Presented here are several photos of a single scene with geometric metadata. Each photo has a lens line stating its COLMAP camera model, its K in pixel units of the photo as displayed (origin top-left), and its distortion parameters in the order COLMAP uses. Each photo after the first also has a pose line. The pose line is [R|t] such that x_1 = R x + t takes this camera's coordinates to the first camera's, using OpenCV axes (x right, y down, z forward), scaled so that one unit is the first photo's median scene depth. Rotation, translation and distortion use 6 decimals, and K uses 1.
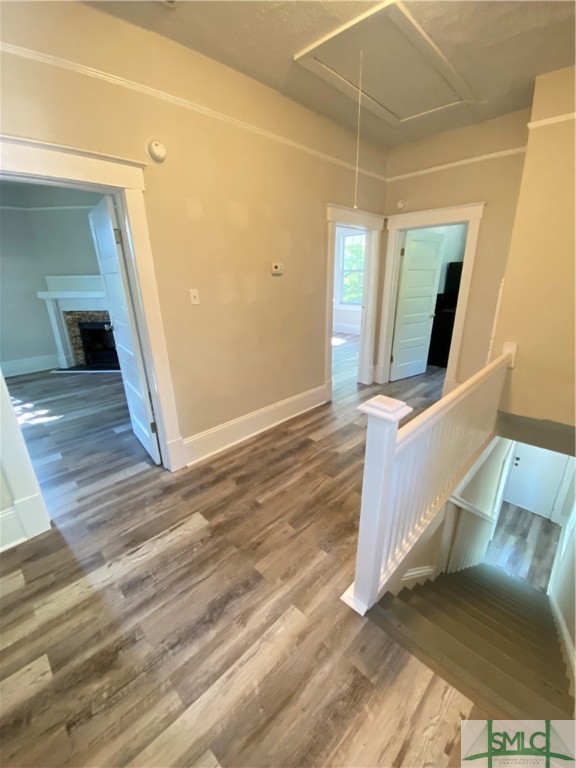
lens RADIAL K [[311.4, 0, 287.5], [0, 311.4, 380.7], [0, 0, 1]] dist [0.018146, -0.019284]
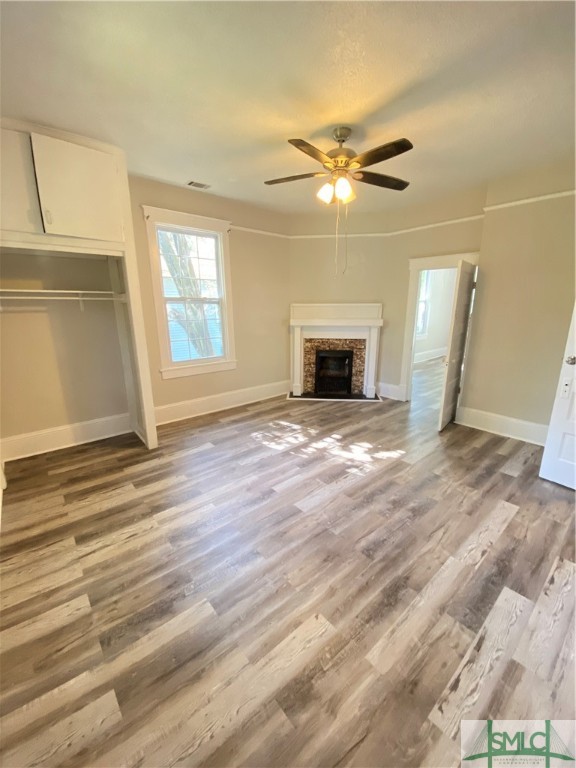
lens RADIAL K [[302.2, 0, 289.3], [0, 302.2, 388.5], [0, 0, 1]] dist [0.013550, -0.015858]
pose [[0.996633, 0.036765, -0.073291, -0.687379], [-0.040896, 0.997611, -0.055681, -0.007205], [0.071069, 0.058491, 0.995755, 0.046022]]
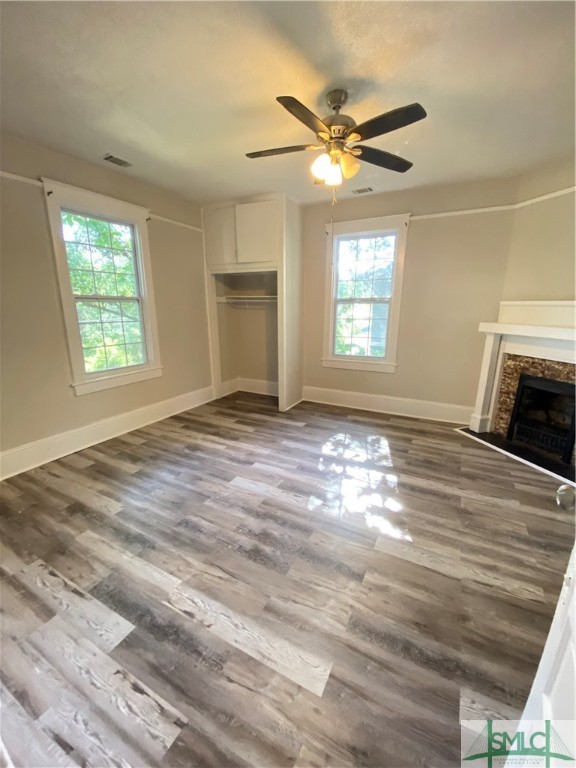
lens RADIAL K [[311.4, 0, 287.5], [0, 311.4, 380.7], [0, 0, 1]] dist [0.018146, -0.019284]
pose [[0.299825, 0.239547, -0.923430, -0.229210], [-0.319036, 0.937407, 0.139586, -0.112144], [0.899067, 0.252756, 0.357482, 0.361840]]
